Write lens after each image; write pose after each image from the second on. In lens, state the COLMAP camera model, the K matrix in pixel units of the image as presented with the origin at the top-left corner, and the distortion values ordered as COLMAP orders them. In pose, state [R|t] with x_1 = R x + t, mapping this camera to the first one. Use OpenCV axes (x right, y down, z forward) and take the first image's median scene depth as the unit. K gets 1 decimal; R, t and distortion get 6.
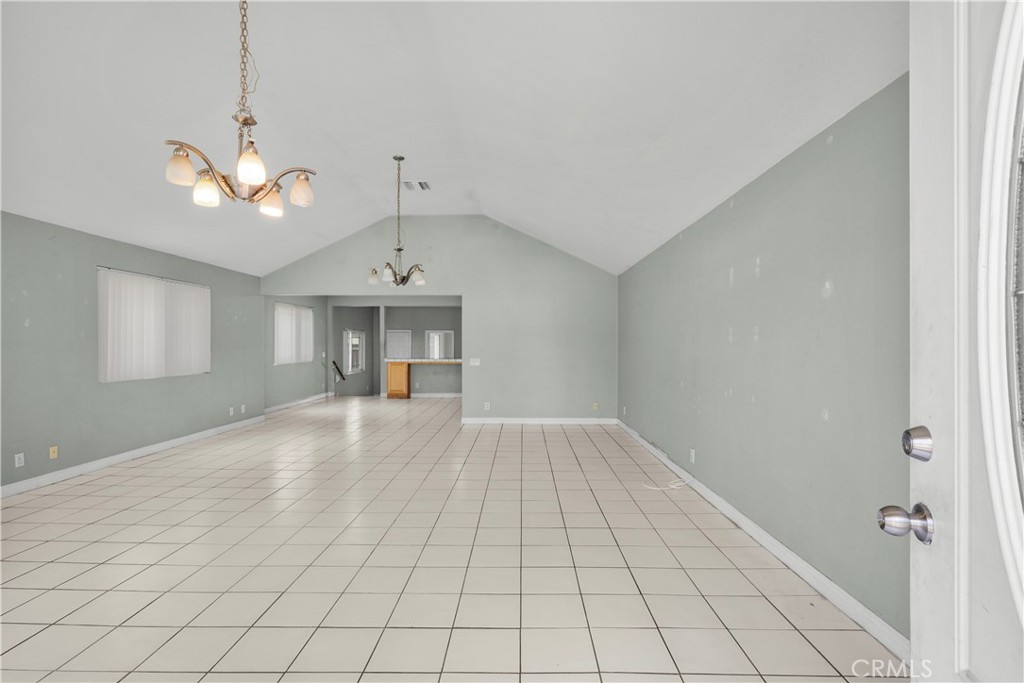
lens RADIAL K [[518.4, 0, 512.8], [0, 518.4, 344.7], [0, 0, 1]] dist [0.002526, 0.000431]
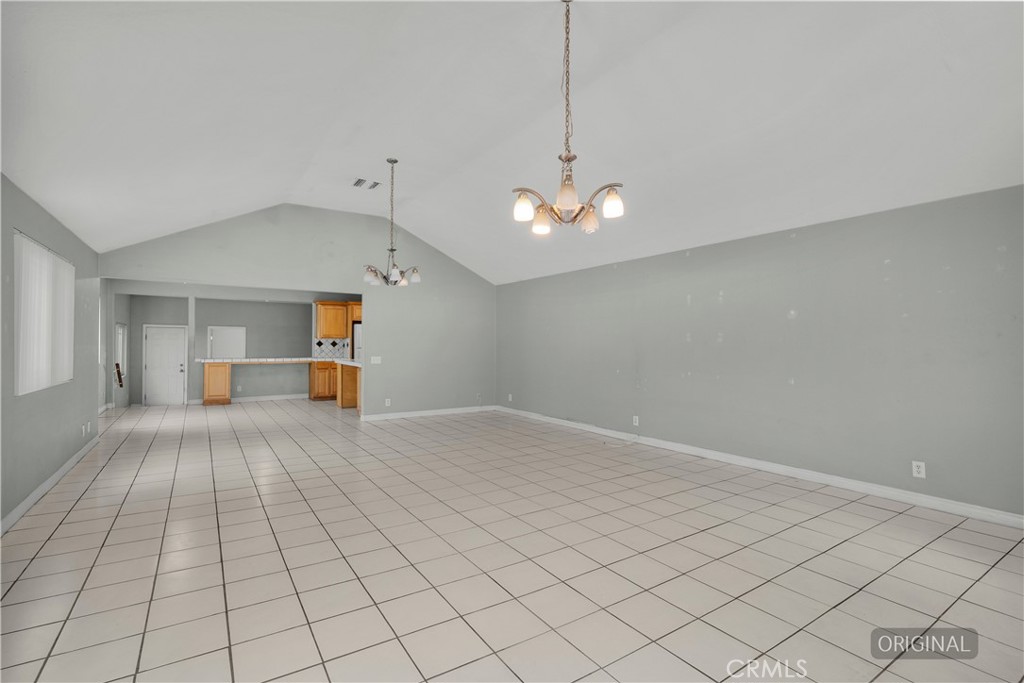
lens RADIAL K [[487.4, 0, 541.1], [0, 487.4, 344.6], [0, 0, 1]] dist [0.001468, -0.023346]
pose [[0.806564, -0.001859, 0.591144, -0.377275], [-0.000851, 0.999990, 0.004306, -0.001520], [-0.591146, -0.003976, 0.806555, 0.035936]]
